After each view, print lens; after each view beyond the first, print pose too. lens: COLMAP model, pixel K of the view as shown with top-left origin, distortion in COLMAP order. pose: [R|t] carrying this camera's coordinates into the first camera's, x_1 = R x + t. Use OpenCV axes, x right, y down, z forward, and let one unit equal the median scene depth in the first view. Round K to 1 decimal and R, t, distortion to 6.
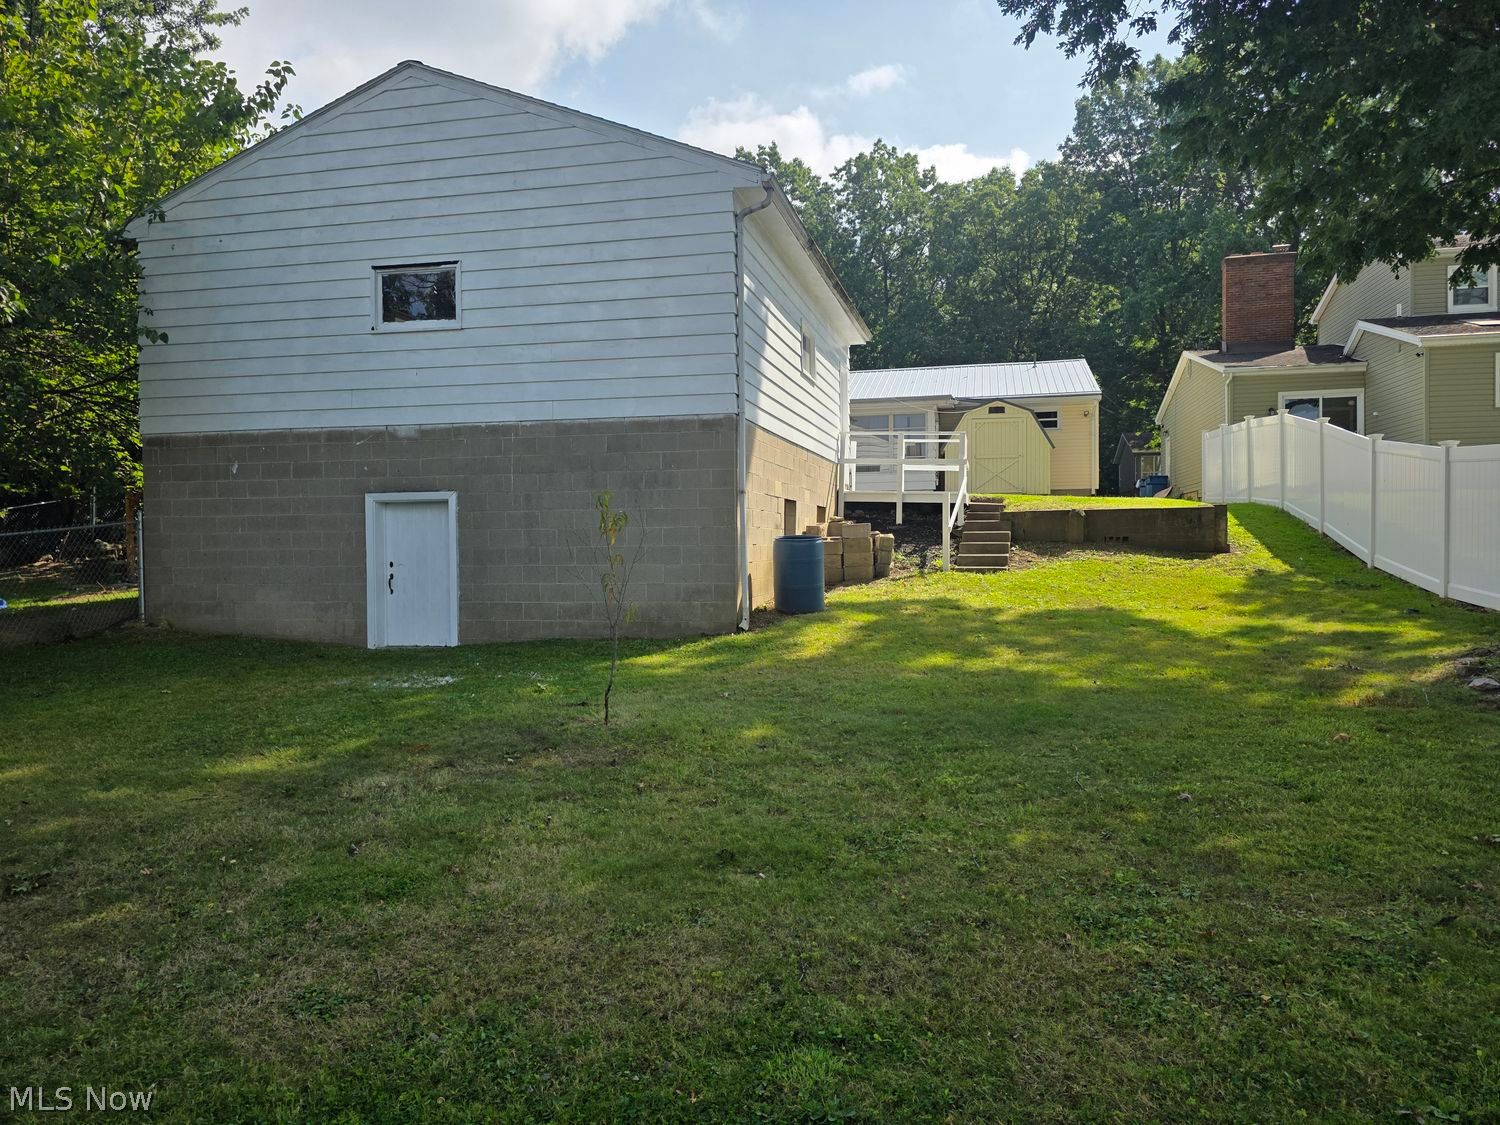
lens RADIAL K [[1017.9, 0, 748.5], [0, 1017.9, 559.4], [0, 0, 1]] dist [0.057836, -0.050681]
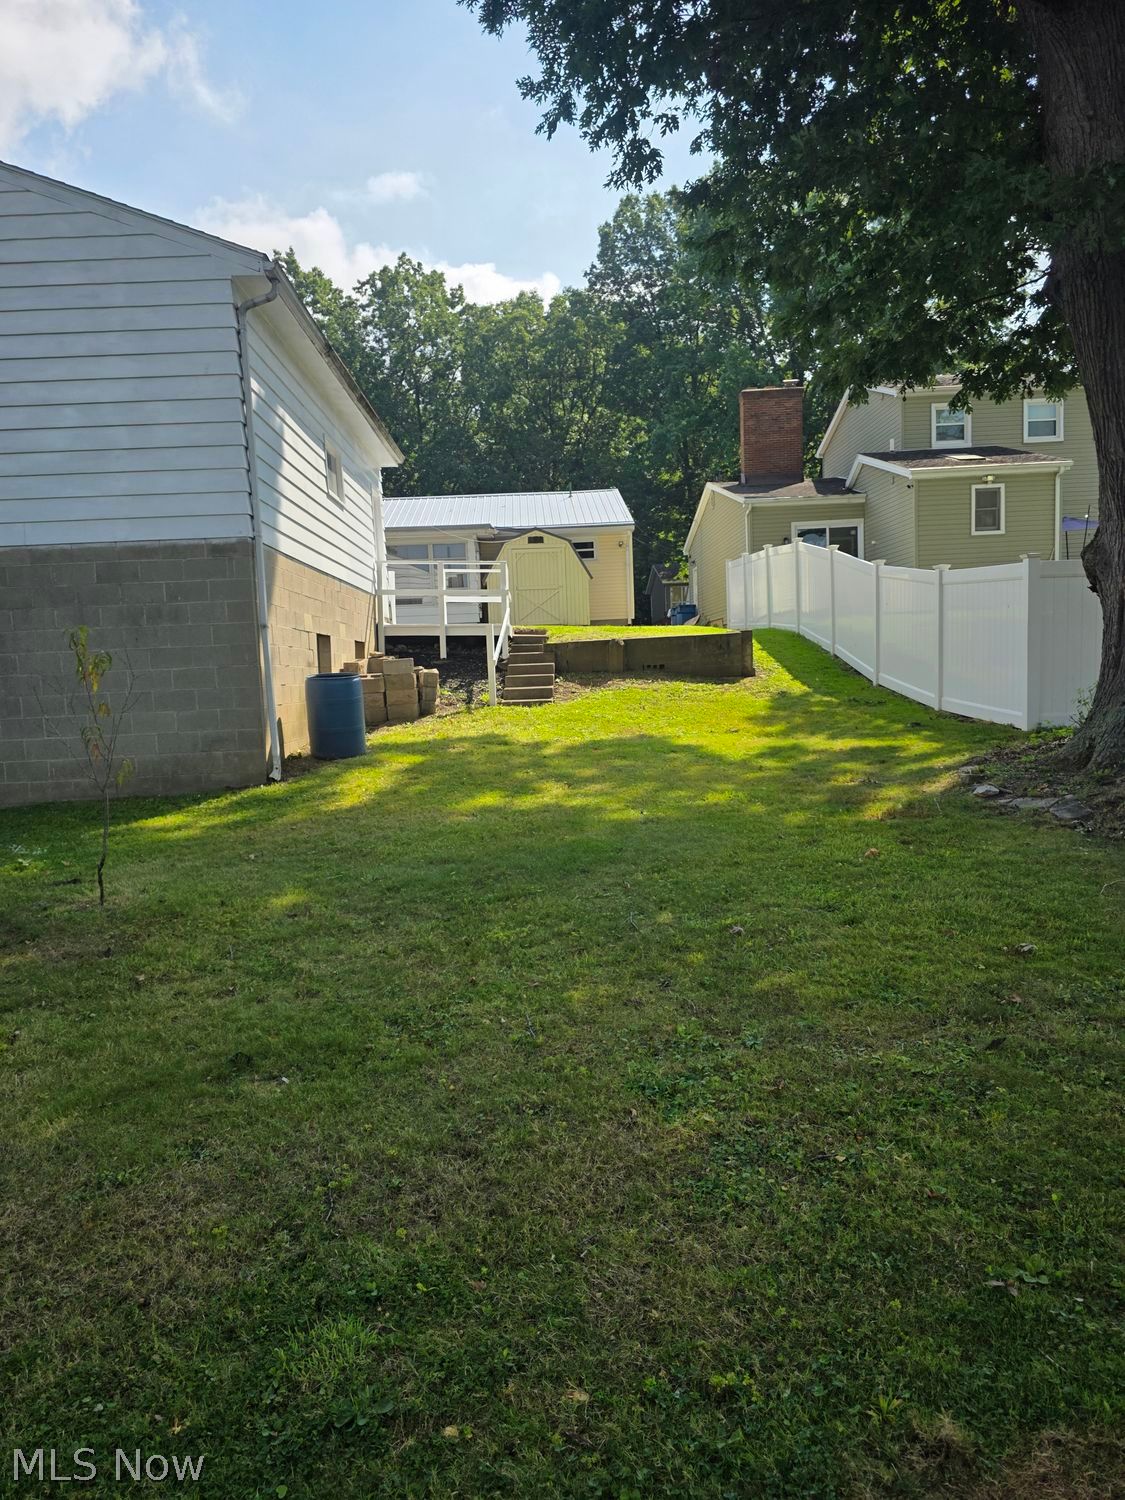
lens RADIAL K [[1017.9, 0, 545.2], [0, 1017.9, 778.7], [0, 0, 1]] dist [0.057836, -0.050681]
pose [[0.970175, -0.058041, 0.235354, 0.013915], [0.038718, 0.995550, 0.085911, -0.000793], [-0.239293, -0.074236, 0.968105, 0.057700]]
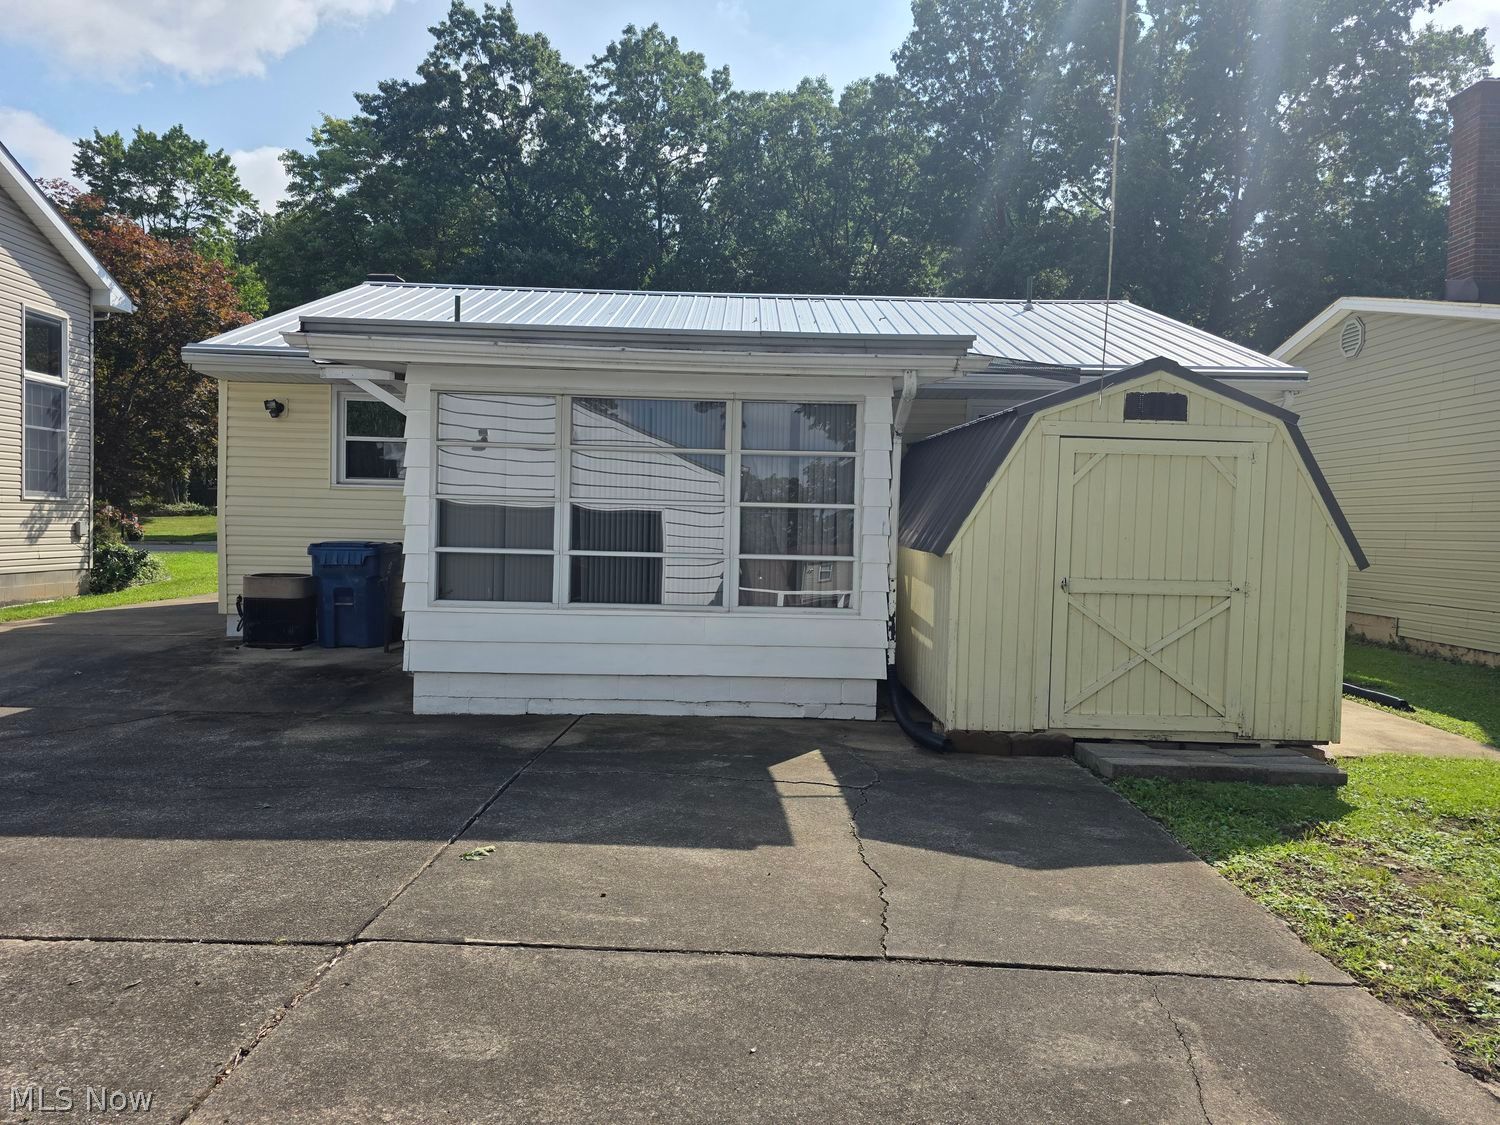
lens RADIAL K [[1017.9, 0, 743.9], [0, 1017.9, 570.5], [0, 0, 1]] dist [0.057836, -0.050681]
pose [[0.972949, 0.021907, 0.229978, 0.241686], [-0.028020, 0.999335, 0.023348, -0.307859], [-0.229314, -0.029160, 0.972916, 2.188001]]
